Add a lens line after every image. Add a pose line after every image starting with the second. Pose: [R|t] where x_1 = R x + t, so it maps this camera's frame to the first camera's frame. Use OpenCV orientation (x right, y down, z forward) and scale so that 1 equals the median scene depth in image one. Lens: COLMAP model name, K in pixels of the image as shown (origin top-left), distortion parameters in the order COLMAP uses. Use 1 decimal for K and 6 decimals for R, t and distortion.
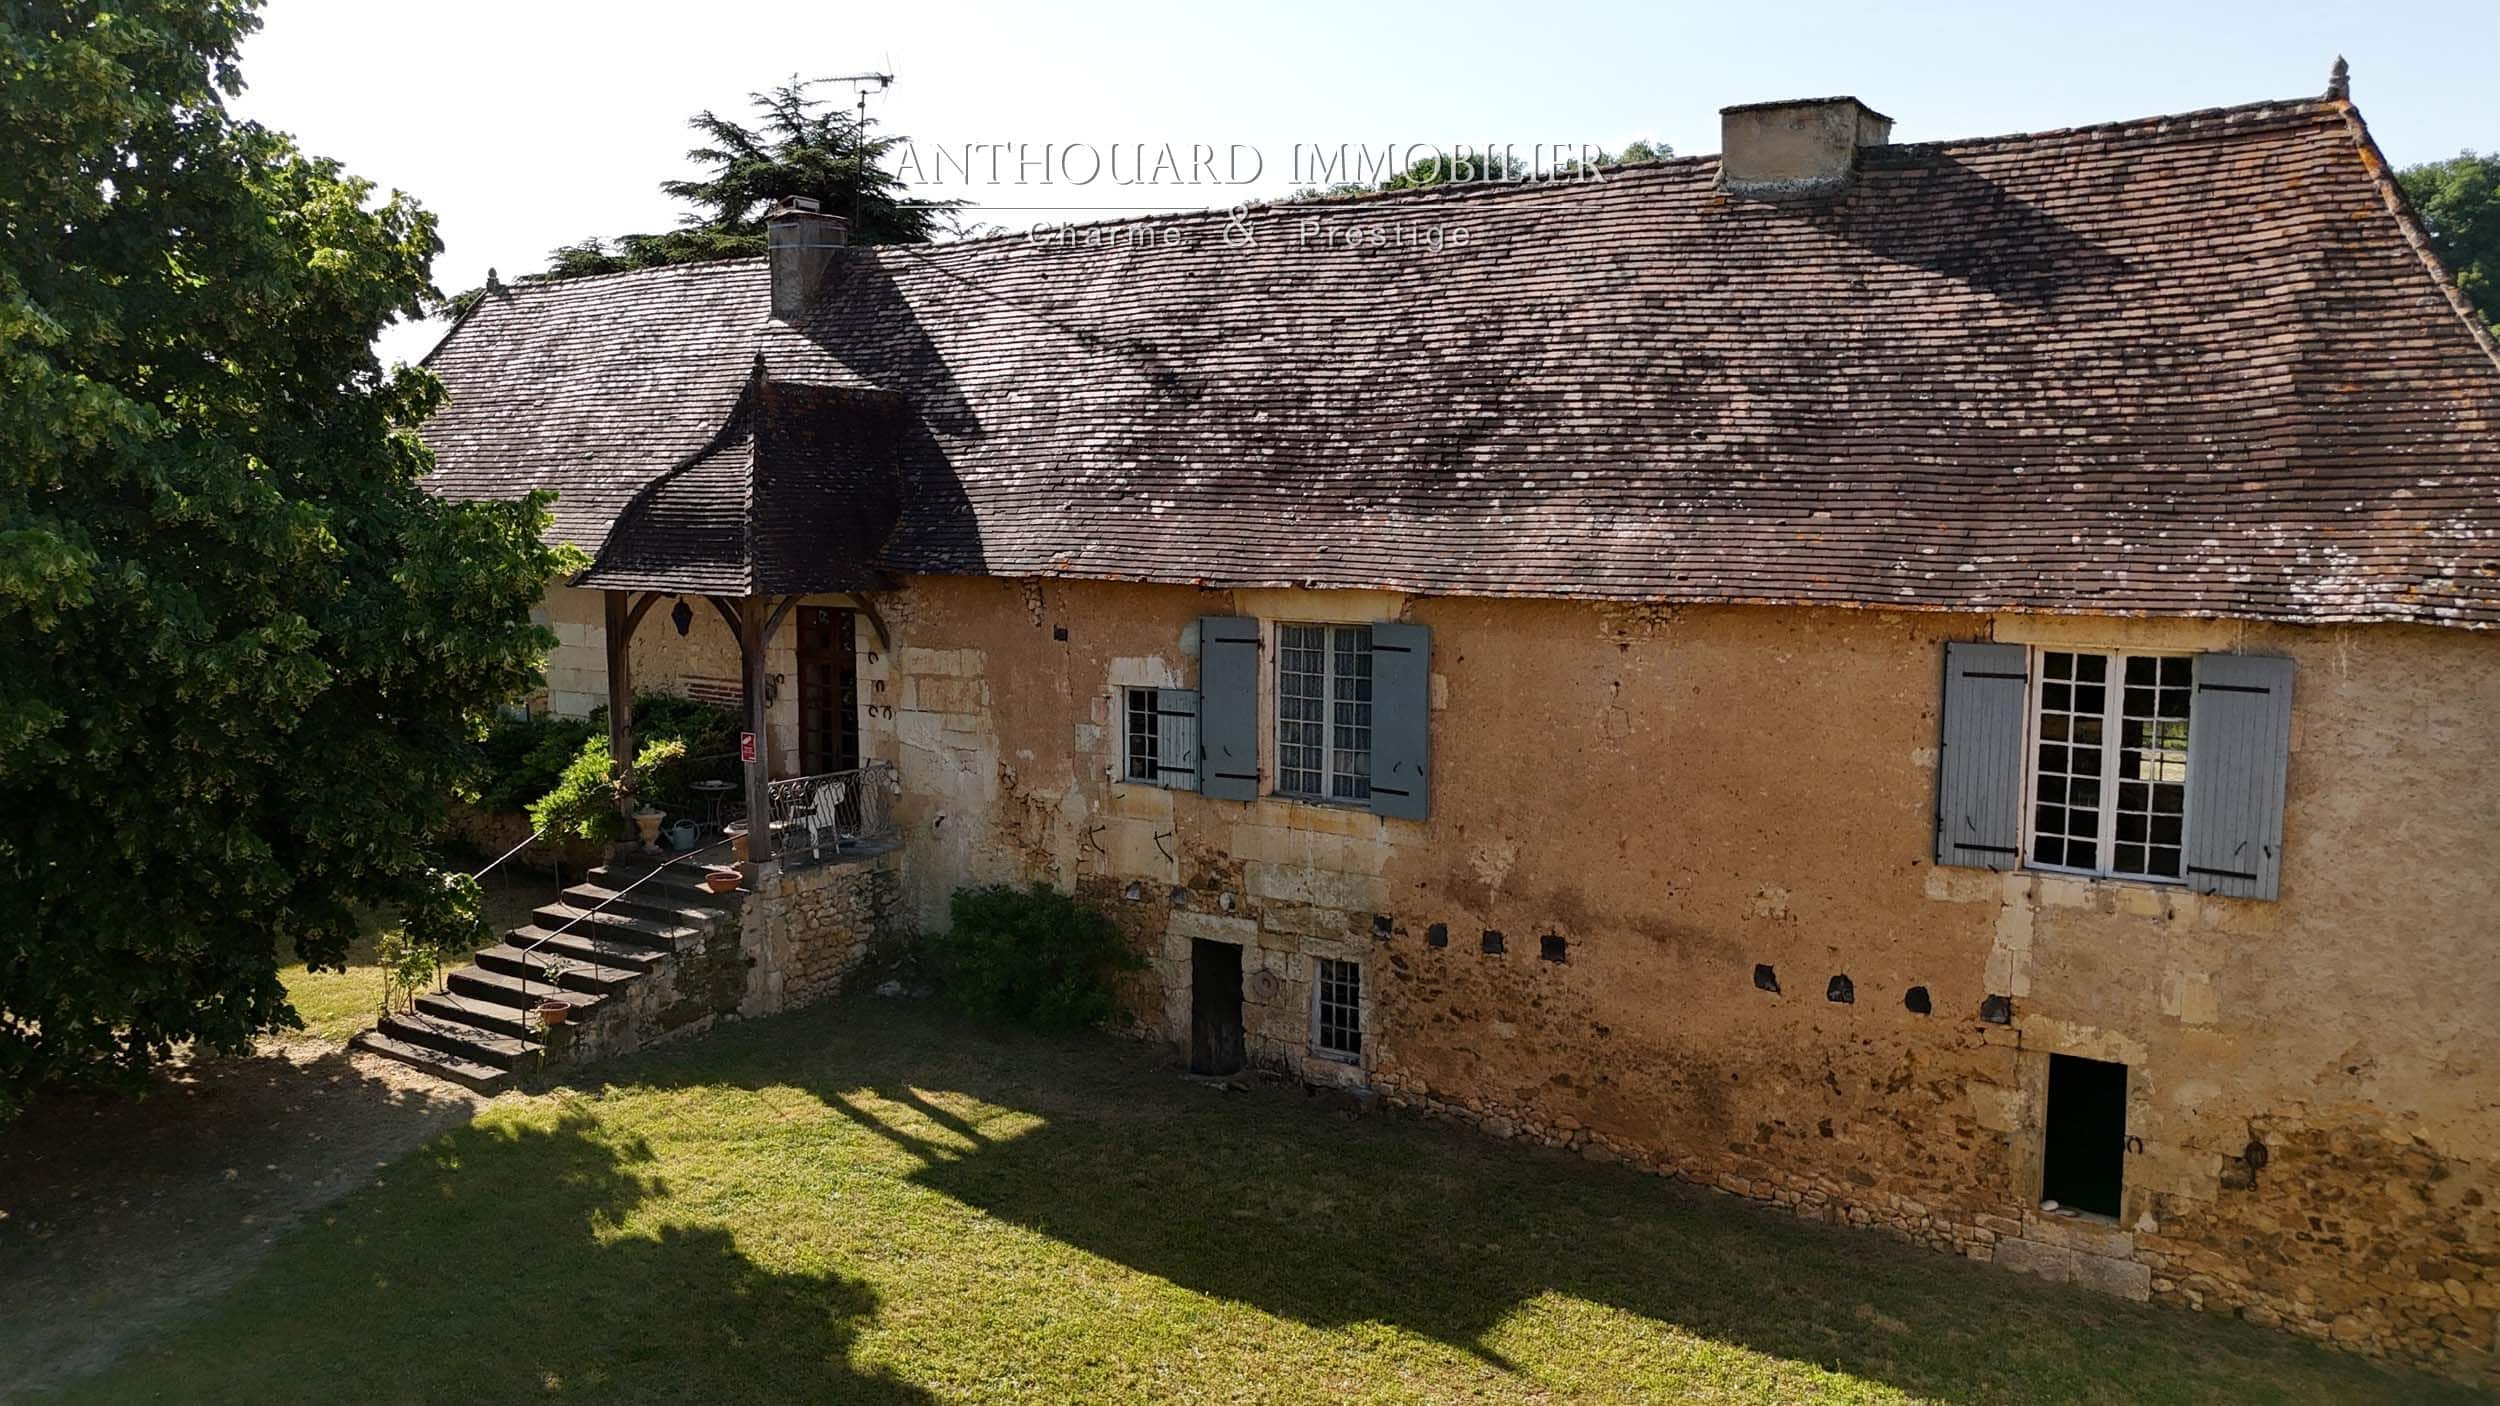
lens RADIAL K [[1859.1, 0, 1250.0], [0, 1859.1, 703.0], [0, 0, 1]] dist [0.069549, -0.041221]
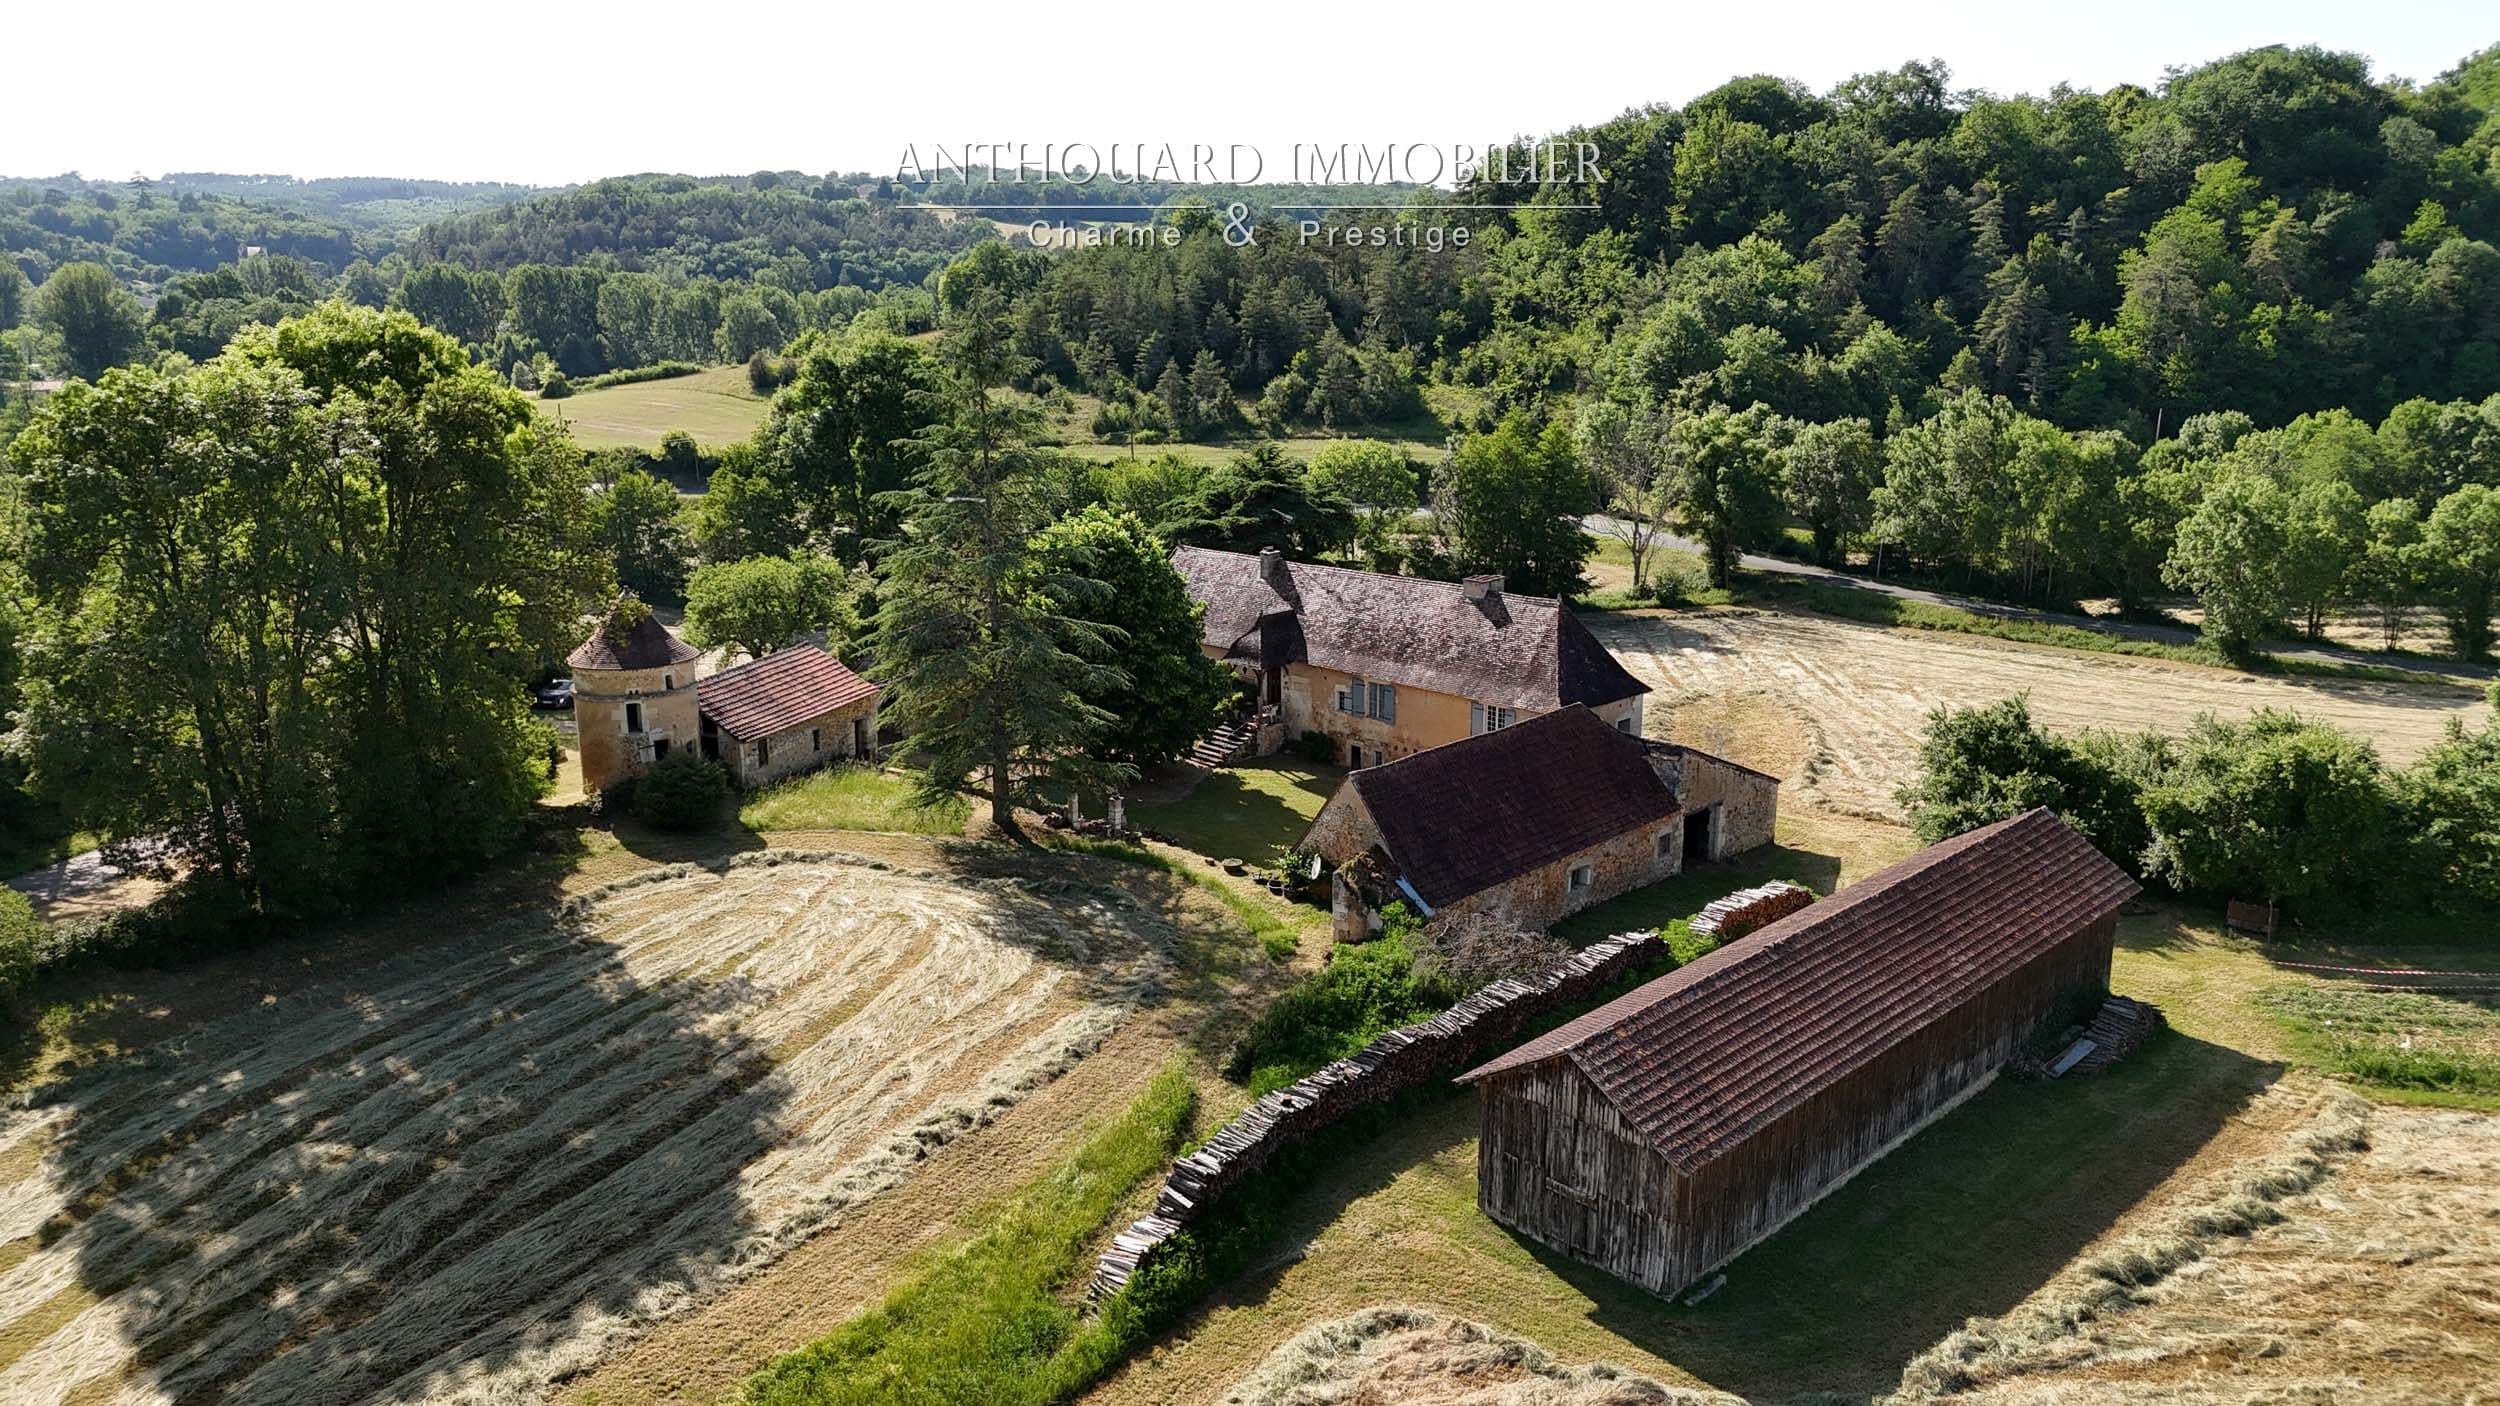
lens RADIAL K [[1833.6, 0, 1263.8], [0, 1833.6, 703.9], [0, 0, 1]] dist [0.132543, -0.239982]
pose [[0.980293, 0.044027, -0.192580, 0.676954], [-0.018029, 0.990720, 0.134719, -0.629841], [0.196725, -0.128592, 0.971989, -3.728833]]
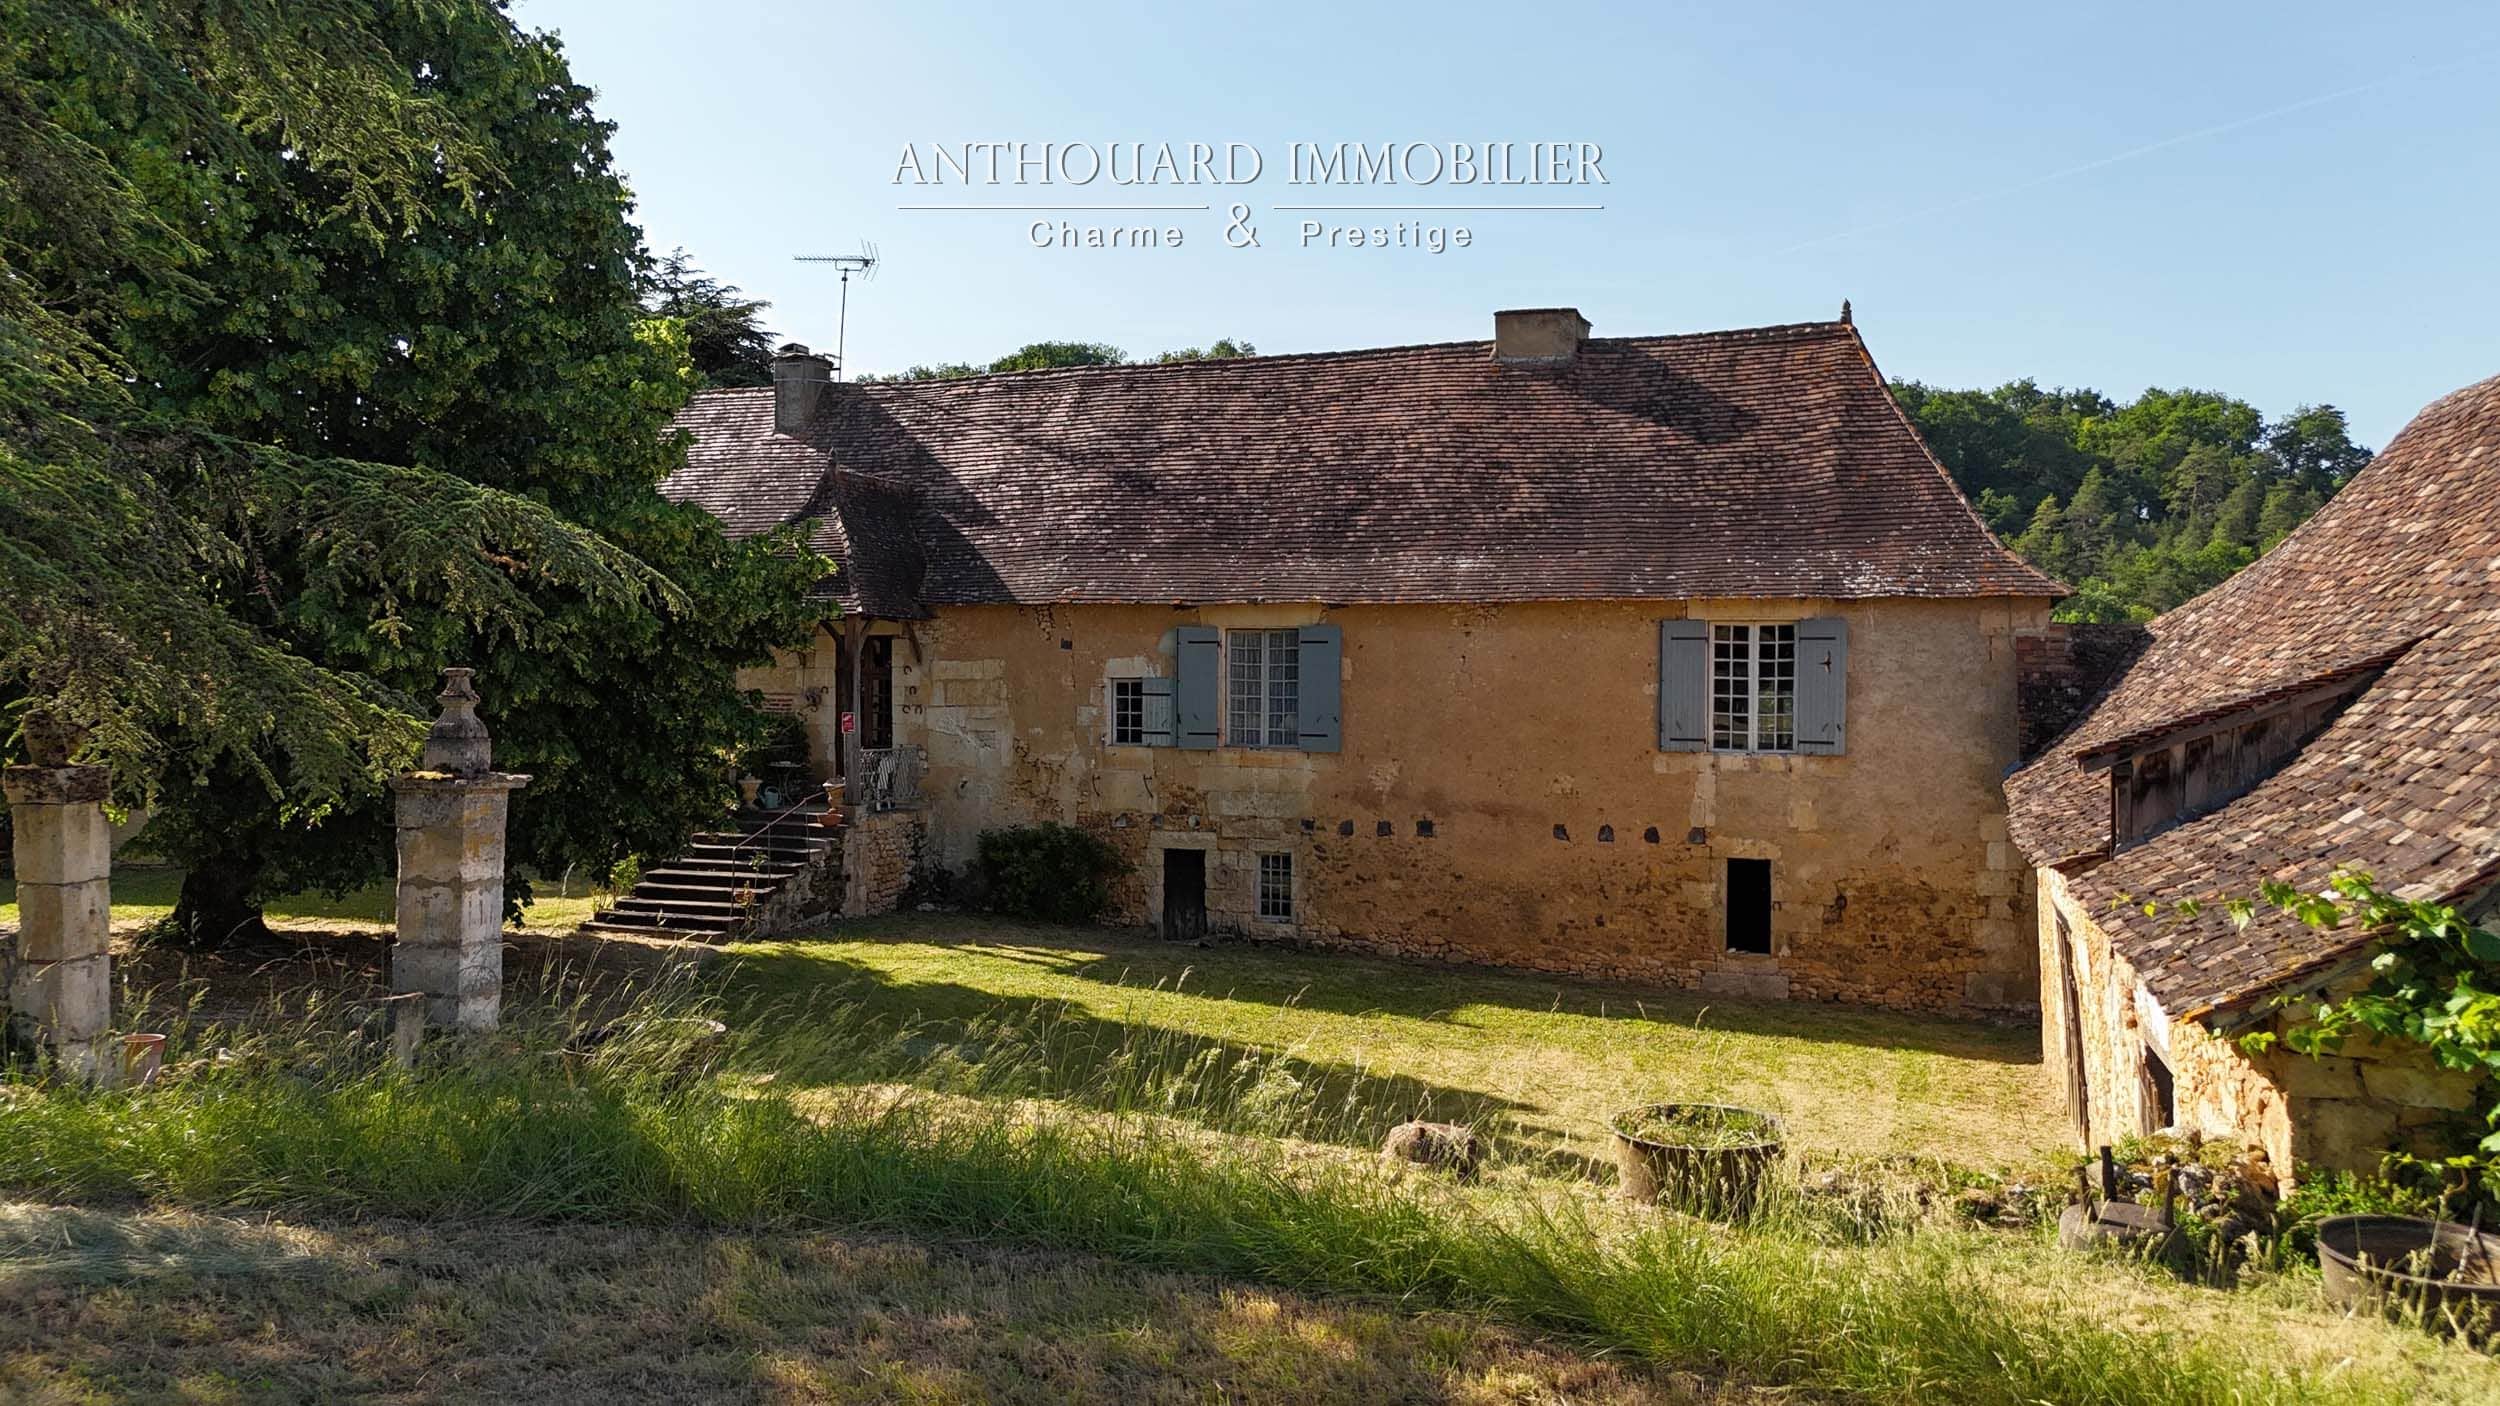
lens RADIAL K [[1845.3, 0, 1256.7], [0, 1845.3, 699.8], [0, 0, 1]] dist [0.140869, -0.161301]
pose [[0.972952, -0.002160, 0.230997, -0.315457], [0.024576, 0.995249, -0.094207, 0.157319], [-0.229696, 0.097336, 0.968383, -0.457979]]
